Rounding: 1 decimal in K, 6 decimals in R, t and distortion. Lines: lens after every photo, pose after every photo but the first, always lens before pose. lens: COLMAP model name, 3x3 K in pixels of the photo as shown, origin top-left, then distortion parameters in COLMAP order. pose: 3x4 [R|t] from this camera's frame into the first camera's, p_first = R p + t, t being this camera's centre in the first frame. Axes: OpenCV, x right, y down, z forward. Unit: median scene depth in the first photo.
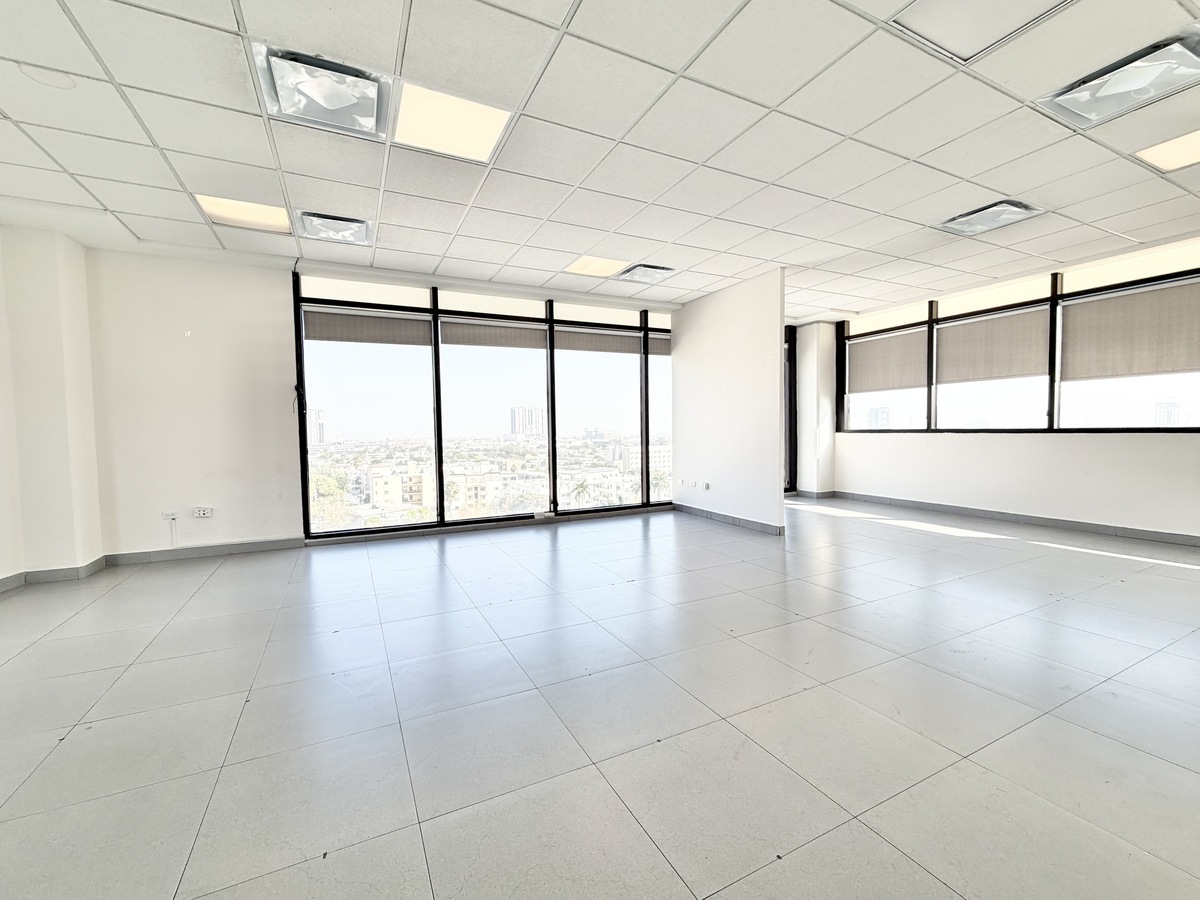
lens RADIAL K [[496.1, 0, 595.5], [0, 496.1, 431.5], [0, 0, 1]] dist [-0.000094, 0.000157]
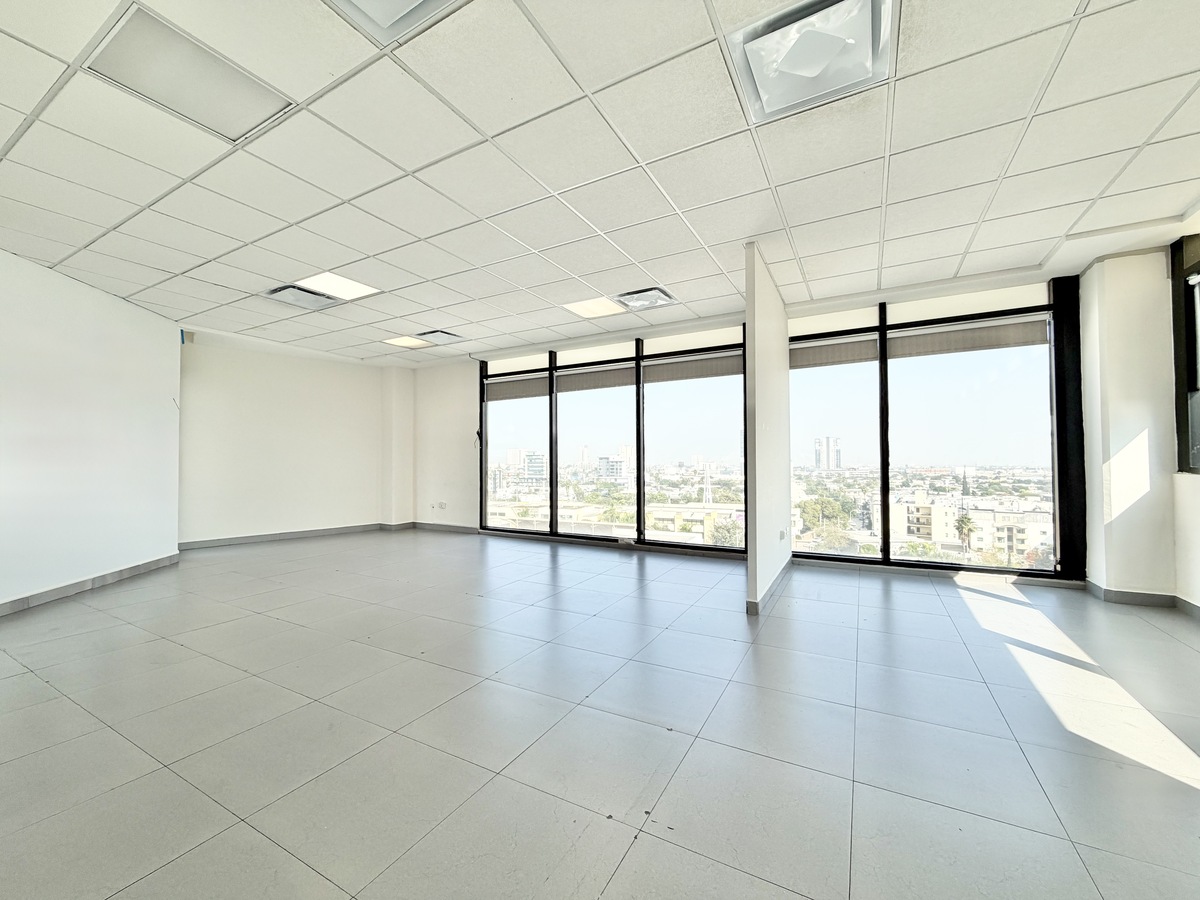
lens RADIAL K [[479.2, 0, 599.3], [0, 479.2, 450.5], [0, 0, 1]] dist [-0.000997, 0.000324]
pose [[0.565554, -0.005385, -0.824694, 0.114421], [-0.005991, 0.999925, -0.010638, -0.002420], [0.824690, 0.010957, 0.565480, 0.058369]]
